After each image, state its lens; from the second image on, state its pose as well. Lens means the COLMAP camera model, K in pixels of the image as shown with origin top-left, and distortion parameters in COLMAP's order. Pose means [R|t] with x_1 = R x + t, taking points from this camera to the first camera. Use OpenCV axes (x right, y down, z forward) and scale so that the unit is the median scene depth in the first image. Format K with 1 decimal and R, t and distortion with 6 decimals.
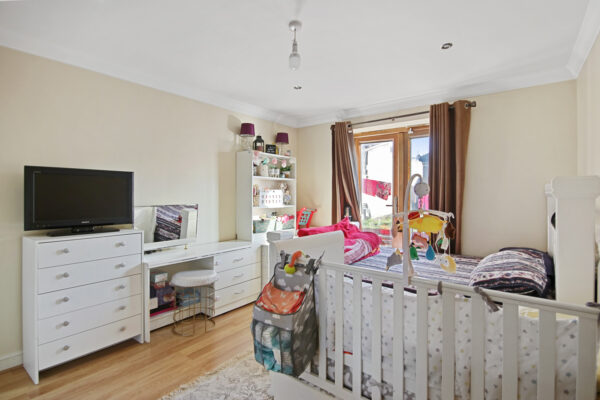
lens RADIAL K [[291.2, 0, 300.0], [0, 291.2, 200.0], [0, 0, 1]] dist [0.001164, -0.000056]
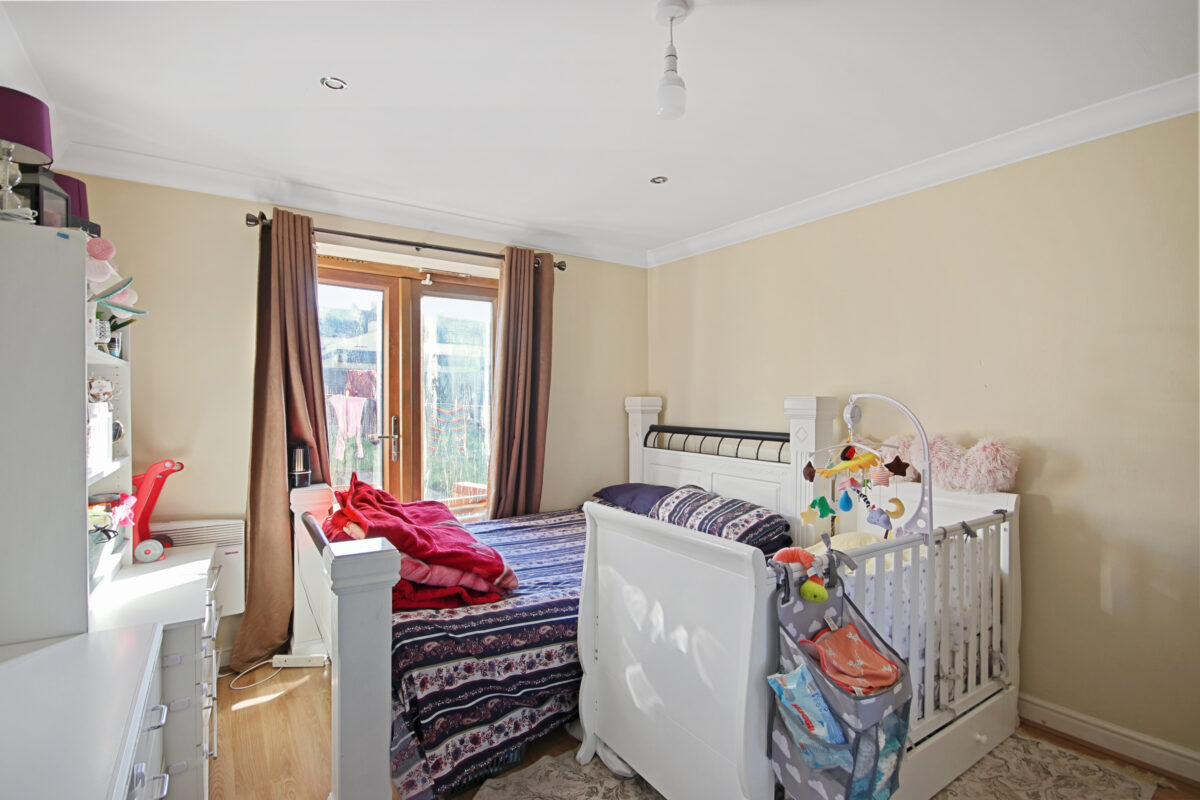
lens RADIAL K [[567.7, 0, 596.5], [0, 567.7, 403.2], [0, 0, 1]] dist [0.002444, -0.000020]
pose [[0.318310, -0.000035, 0.947987, -0.488248], [0.018893, 0.999802, -0.006307, -0.025470], [-0.947798, 0.019918, 0.318248, 0.514743]]
